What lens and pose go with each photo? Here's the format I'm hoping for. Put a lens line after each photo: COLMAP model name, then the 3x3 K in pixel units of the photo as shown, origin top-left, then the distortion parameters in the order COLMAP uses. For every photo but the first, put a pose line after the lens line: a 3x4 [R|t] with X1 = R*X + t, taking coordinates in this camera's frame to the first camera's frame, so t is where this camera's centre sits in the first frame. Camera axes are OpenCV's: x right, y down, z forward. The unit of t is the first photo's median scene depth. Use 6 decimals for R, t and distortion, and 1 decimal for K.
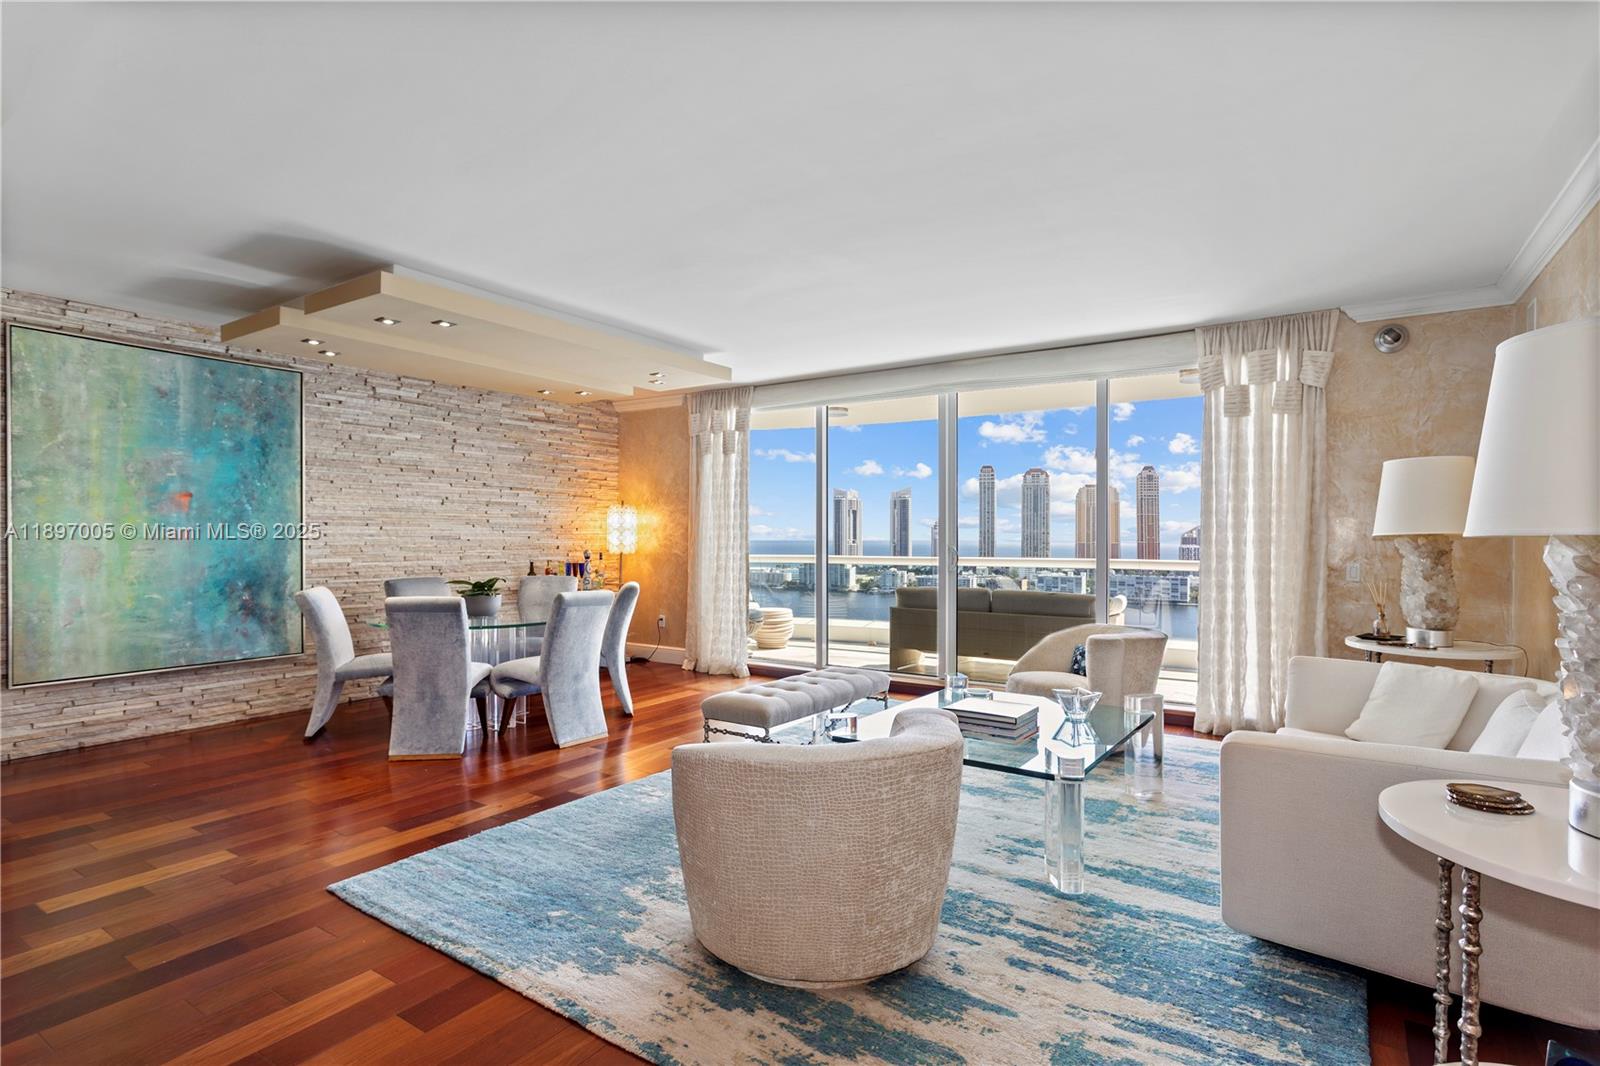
lens RADIAL K [[786.9, 0, 794.2], [0, 786.9, 549.0], [0, 0, 1]] dist [-0.011721, 0.005728]
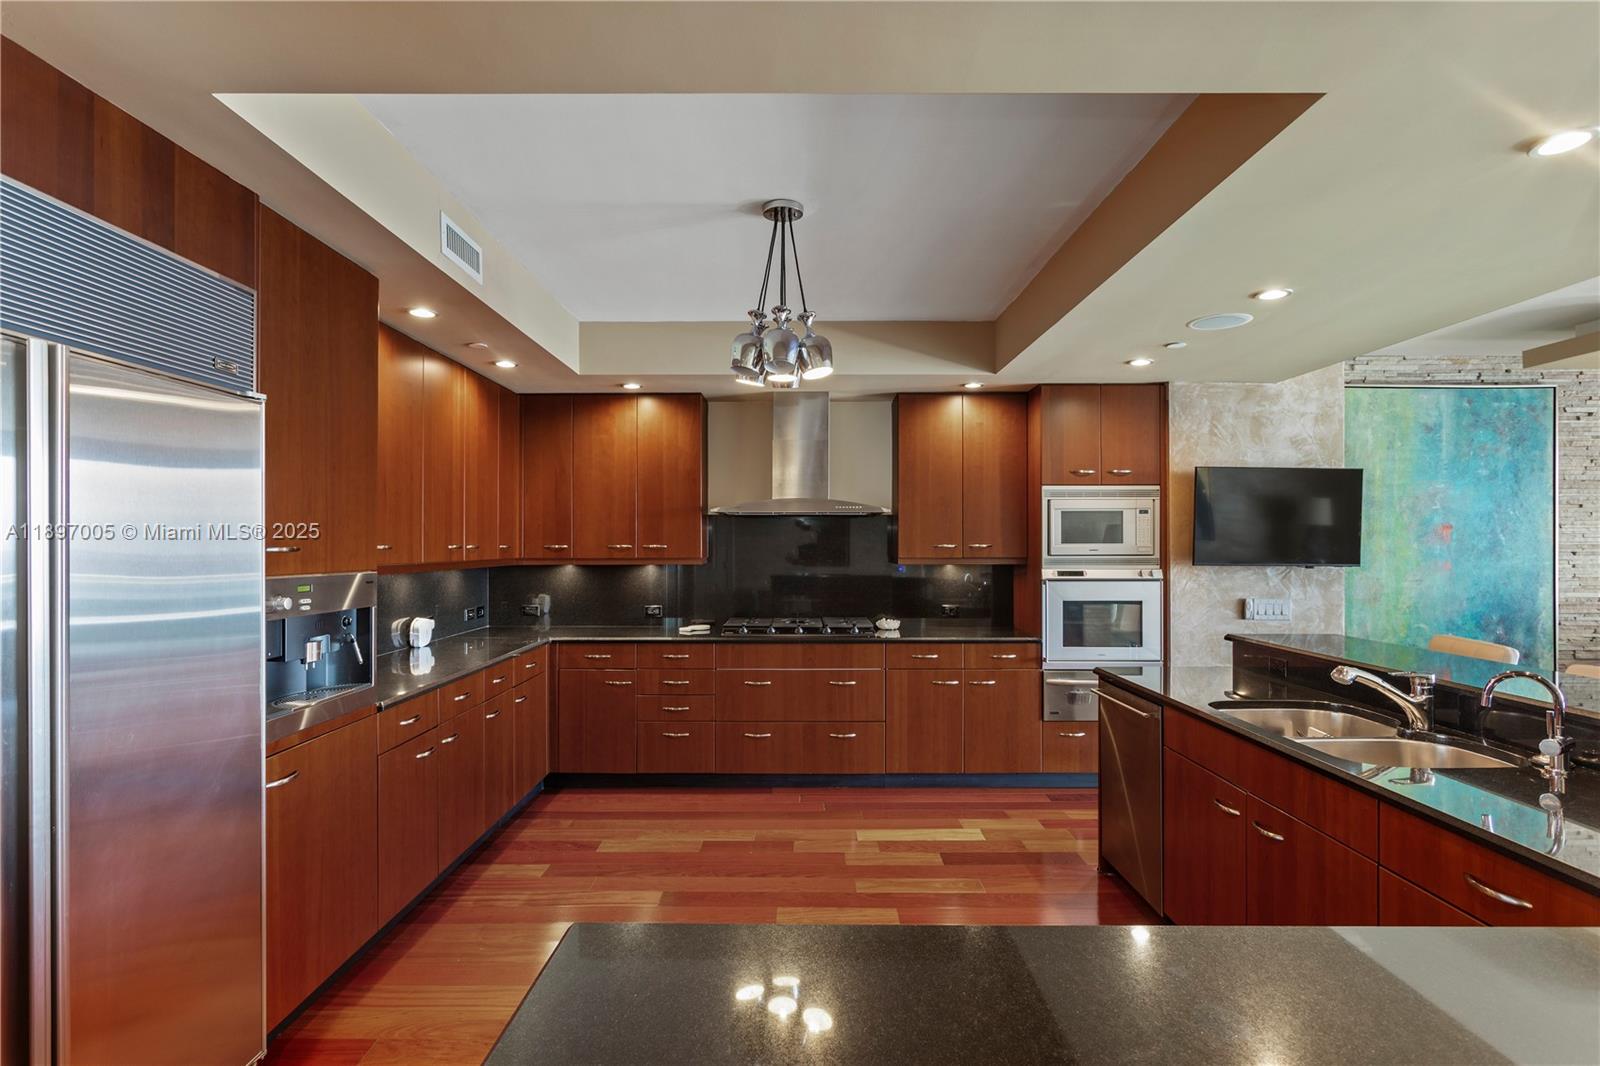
lens RADIAL K [[786.9, 0, 801.5], [0, 786.9, 541.0], [0, 0, 1]] dist [-0.011721, 0.005728]
pose [[0.554448, -0.002901, -0.832213, -0.396257], [-0.013637, 0.999828, -0.012571, -0.026517], [0.832106, 0.018319, 0.554313, -0.246519]]
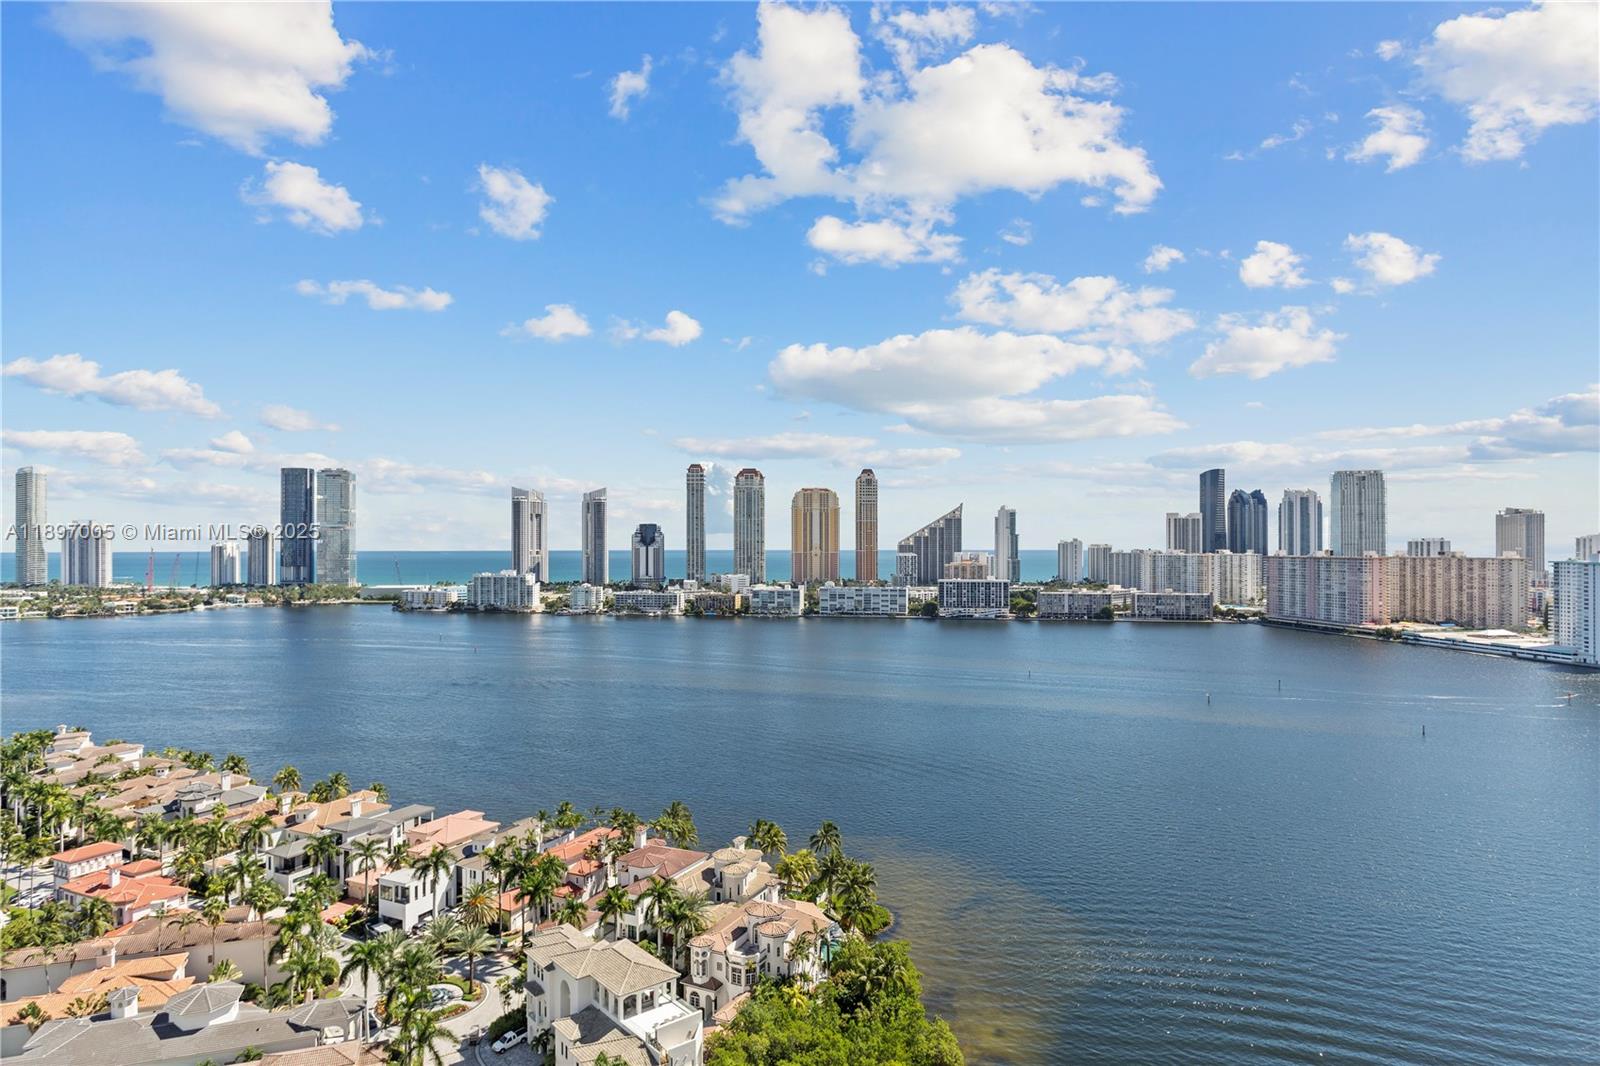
lens RADIAL K [[929.8, 0, 798.9], [0, 929.8, 528.5], [0, 0, 1]] dist [0.002867, 0.000712]
pose [[0.939428, 0.005366, 0.342704, 0.099846], [0.006227, 0.999445, -0.032720, 0.032074], [-0.342689, 0.032872, 0.938874, 0.829004]]
